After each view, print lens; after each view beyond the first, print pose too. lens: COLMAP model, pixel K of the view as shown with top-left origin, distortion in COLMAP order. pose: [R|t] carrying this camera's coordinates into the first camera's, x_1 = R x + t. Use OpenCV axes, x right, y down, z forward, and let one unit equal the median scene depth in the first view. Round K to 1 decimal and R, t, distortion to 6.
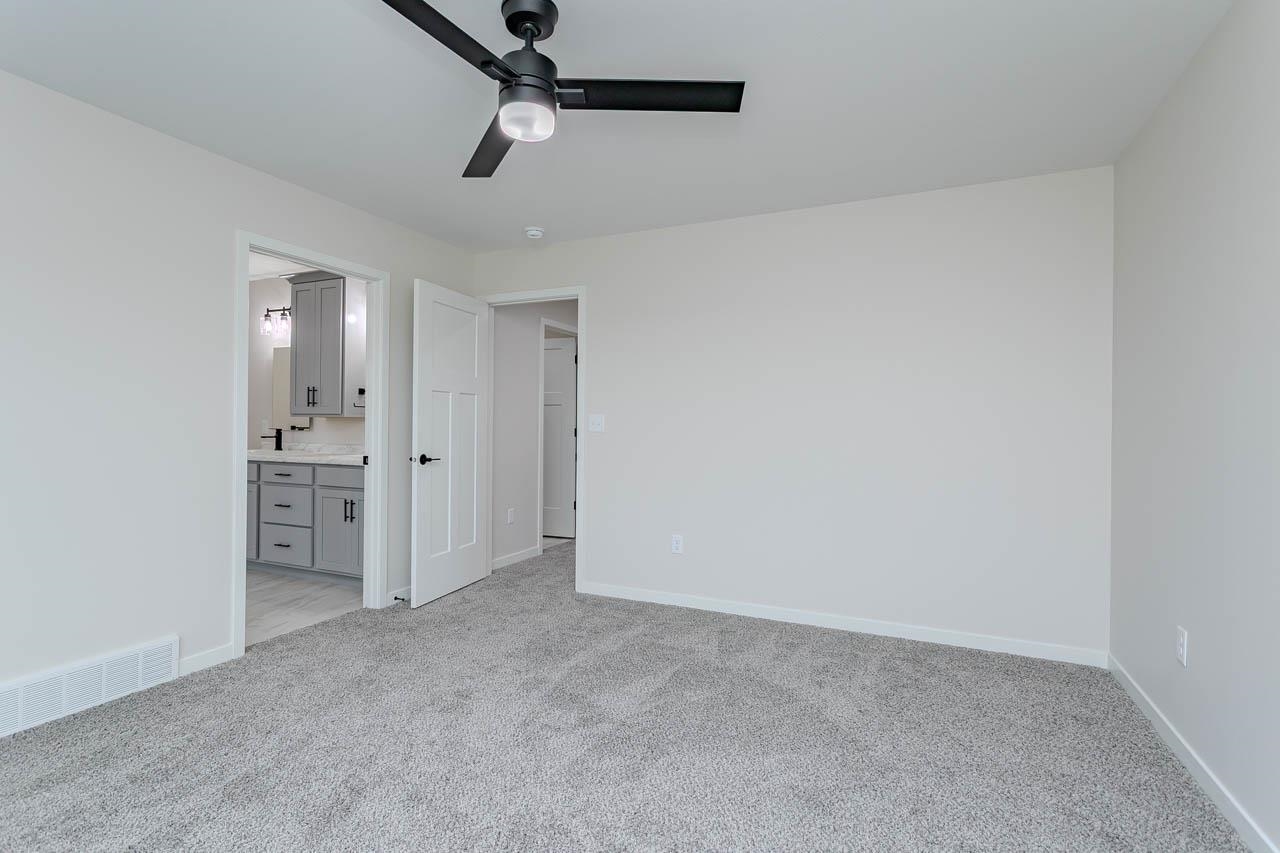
lens RADIAL K [[606.6, 0, 638.7], [0, 606.6, 425.1], [0, 0, 1]] dist [-0.000685, 0.001710]
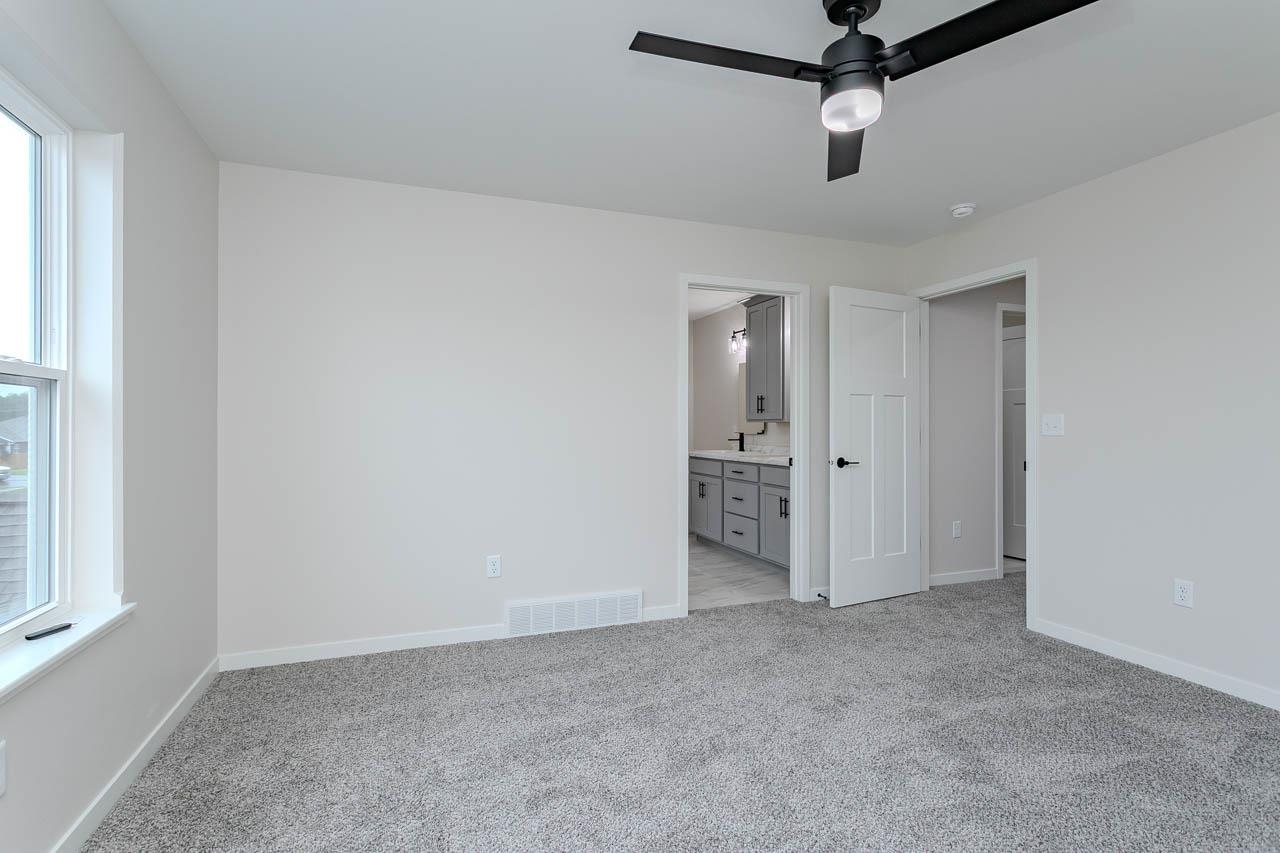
lens RADIAL K [[606.6, 0, 637.1], [0, 606.6, 423.5], [0, 0, 1]] dist [-0.000685, 0.001710]
pose [[0.708921, -0.013584, -0.705157, 0.118741], [0.007207, 0.999902, -0.012016, 0.001185], [0.705251, 0.003436, 0.708950, 0.041199]]
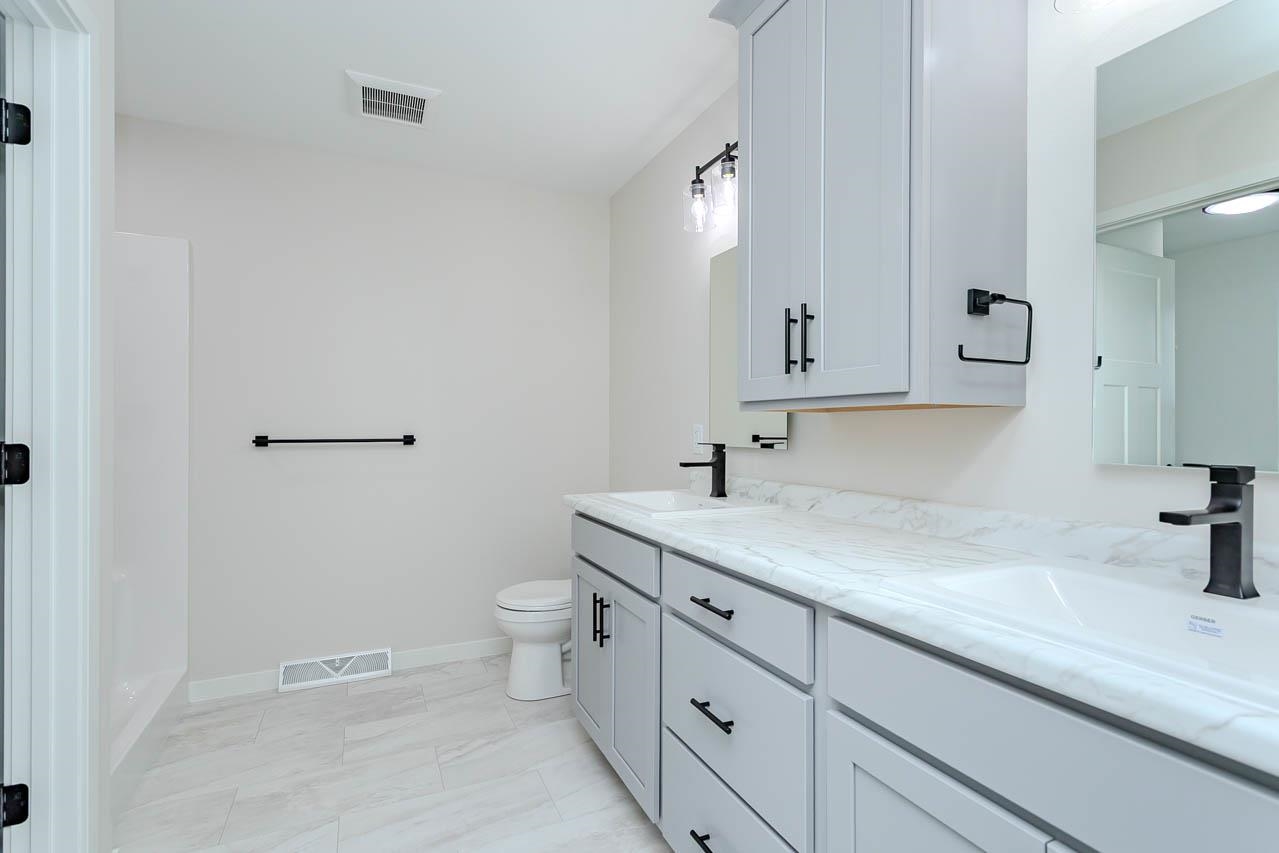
lens RADIAL K [[606.1, 0, 642.4], [0, 606.1, 428.2], [0, 0, 1]] dist [-0.000685, 0.001710]
pose [[0.753563, -0.009067, -0.657313, -0.496480], [0.007813, 0.999958, -0.004836, -0.003515], [0.657329, -0.001491, 0.753602, 0.897858]]
